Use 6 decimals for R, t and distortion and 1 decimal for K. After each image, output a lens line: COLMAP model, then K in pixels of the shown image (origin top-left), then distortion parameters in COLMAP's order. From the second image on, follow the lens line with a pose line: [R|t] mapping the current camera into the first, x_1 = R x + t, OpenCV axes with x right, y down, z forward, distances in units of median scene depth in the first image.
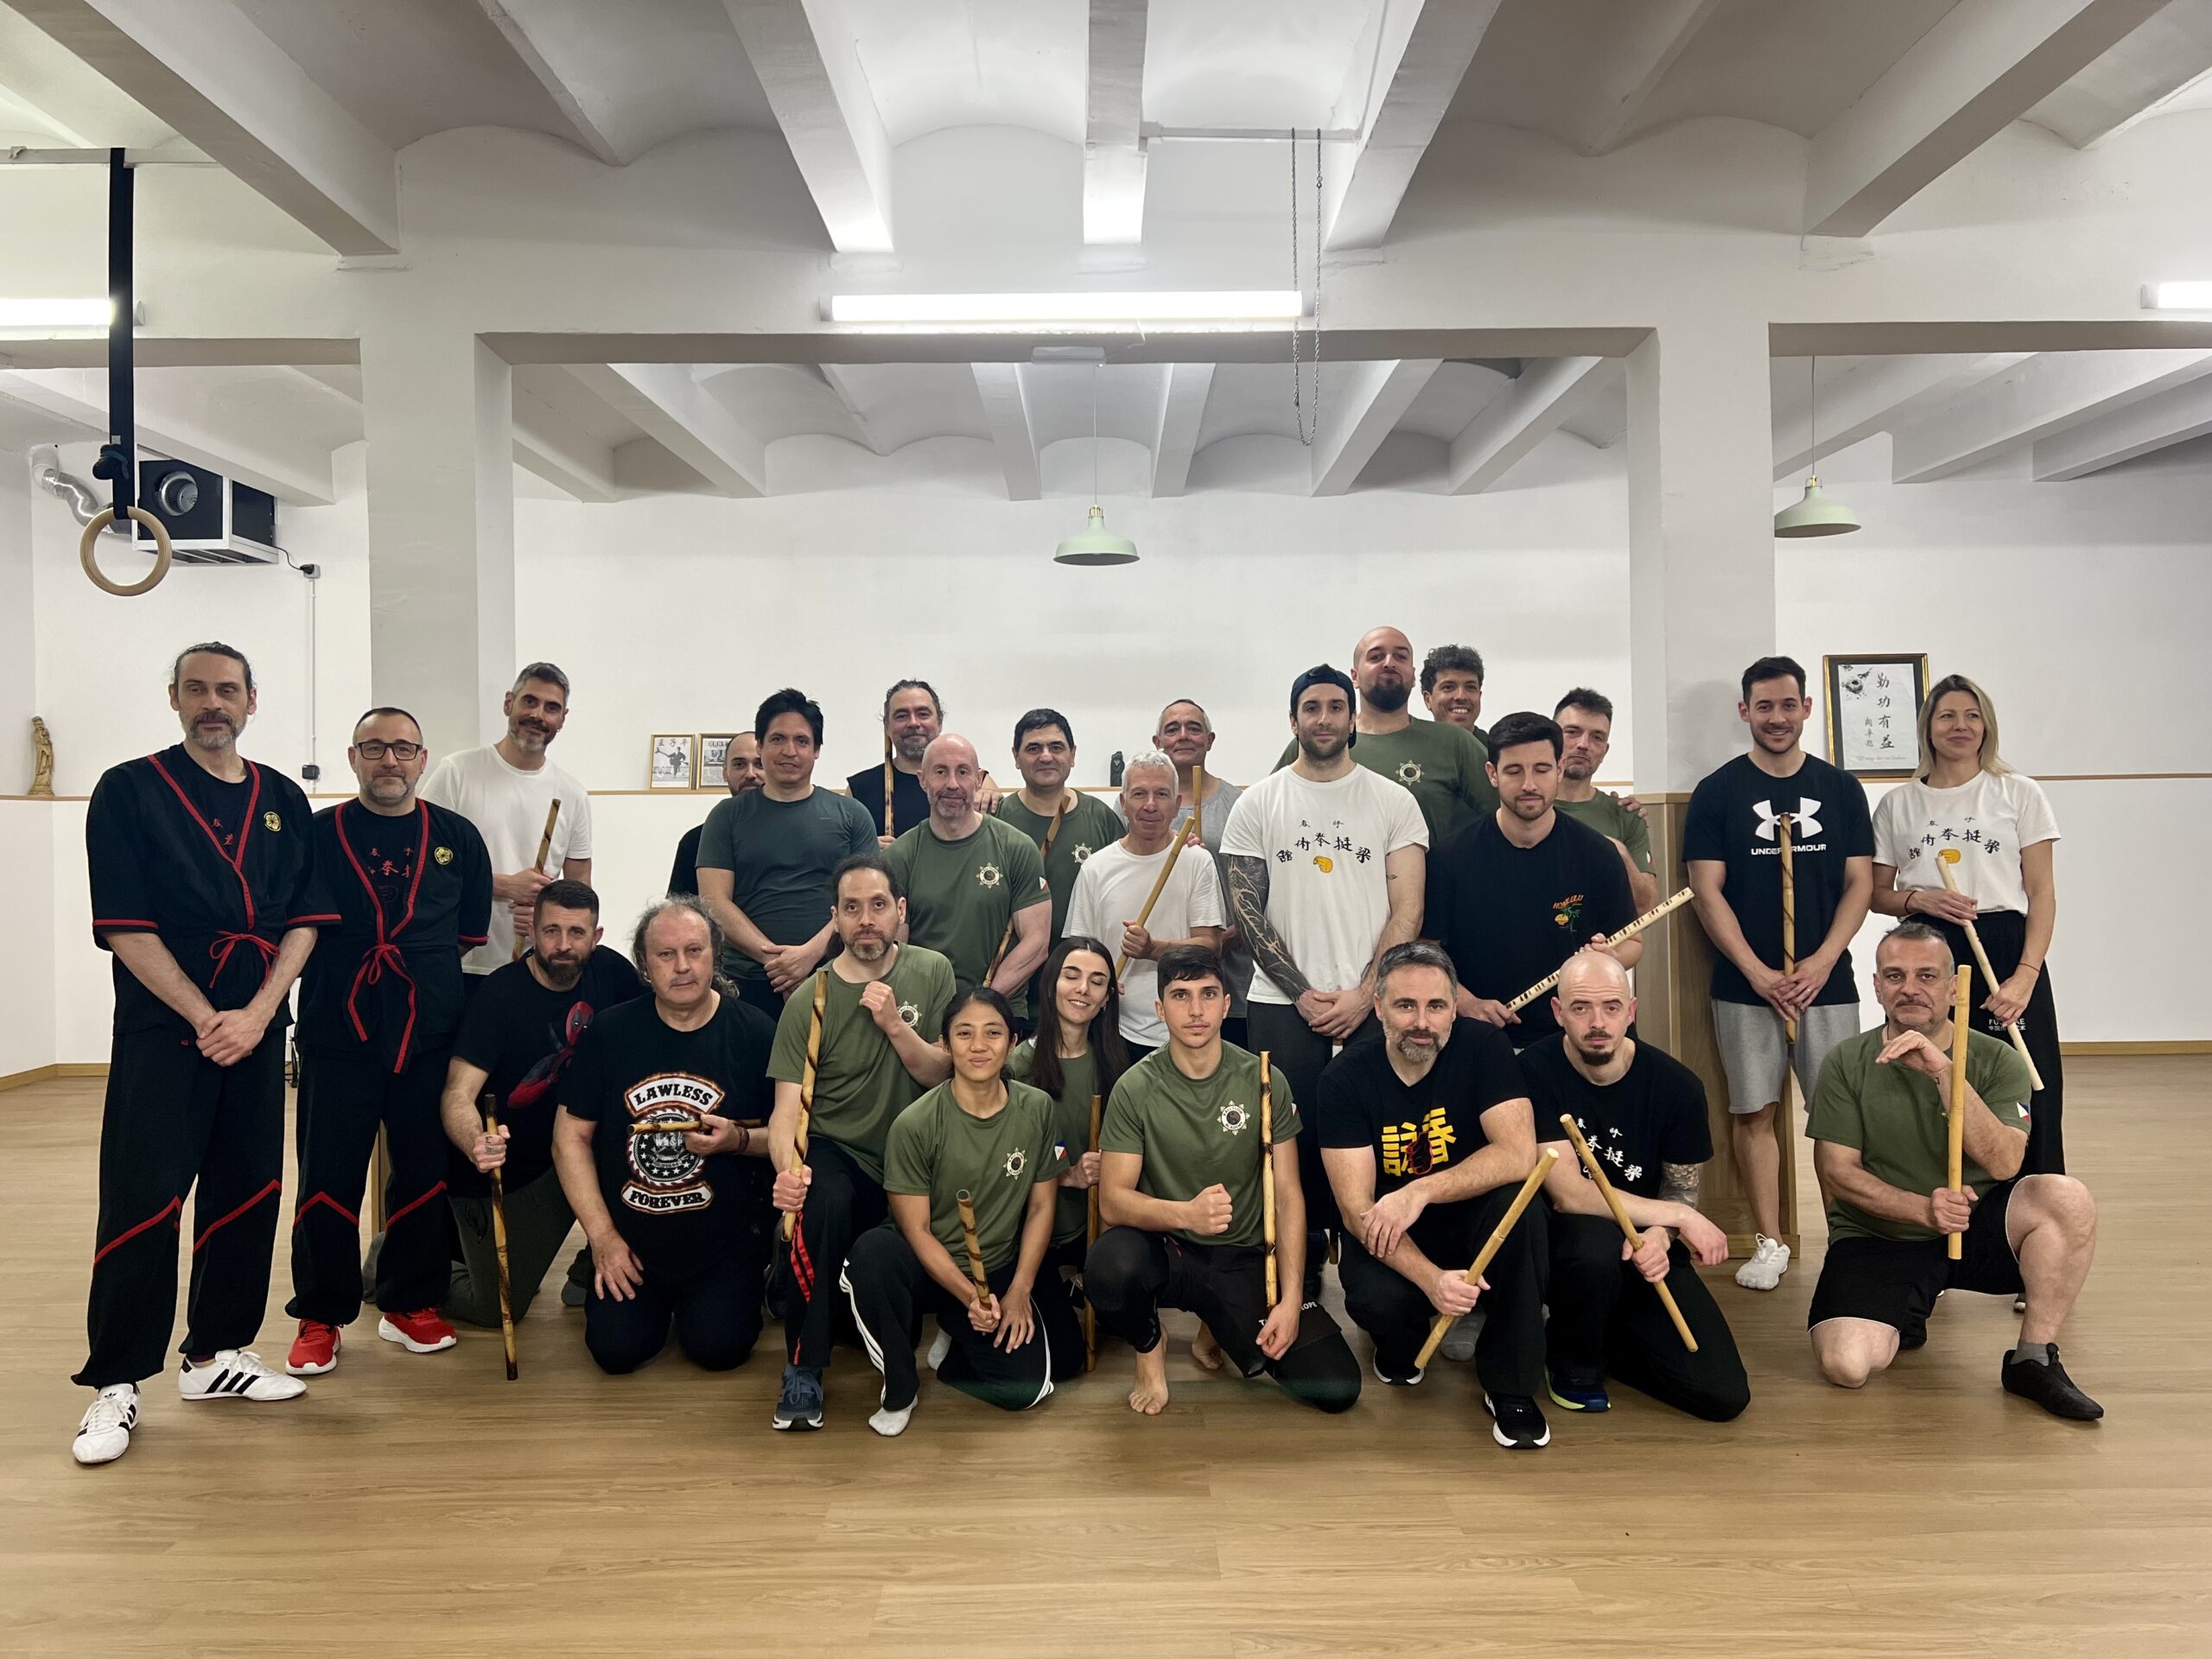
lens RADIAL K [[1684.2, 0, 1109.2], [0, 1684.2, 827.9], [0, 0, 1]] dist [0.024114, -0.048931]
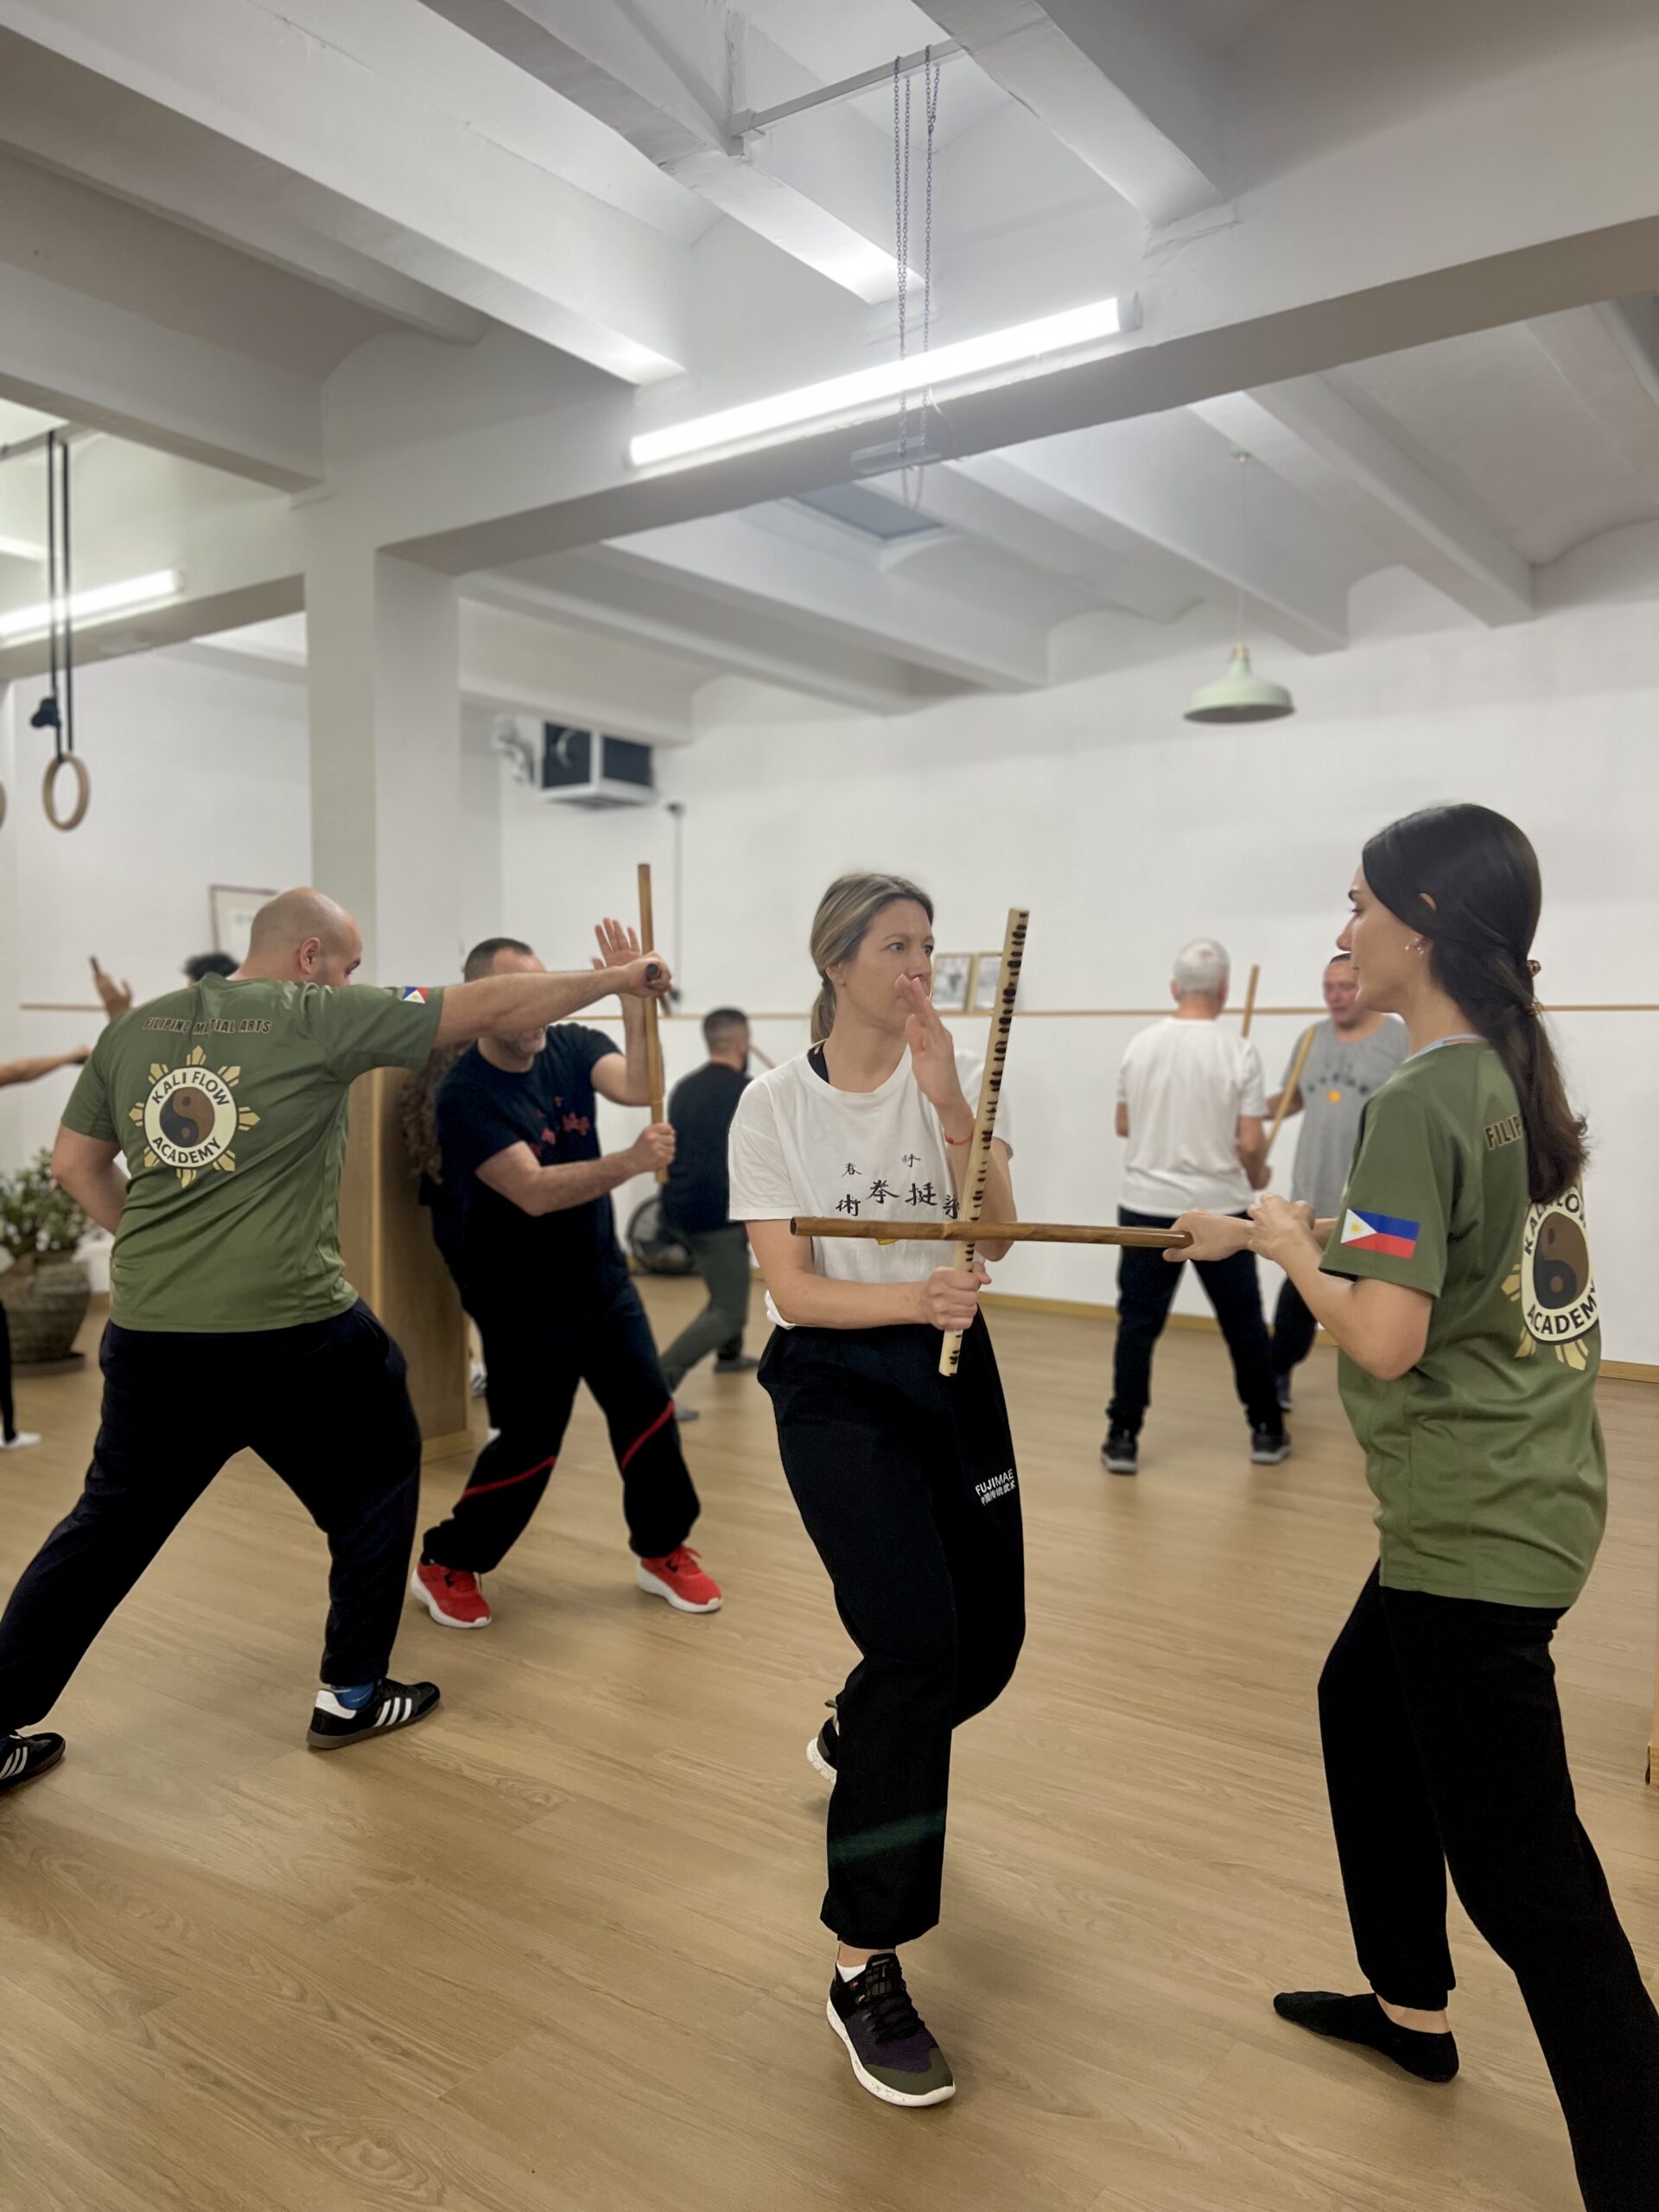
lens RADIAL K [[1684.2, 0, 830.6], [0, 1684.2, 1110.4], [0, 0, 1]] dist [0.024114, -0.048931]
pose [[0.800521, 0.031134, -0.598495, 0.465548], [-0.012689, 0.999306, 0.035012, 0.000667], [0.599170, -0.020433, 0.800361, 0.364433]]
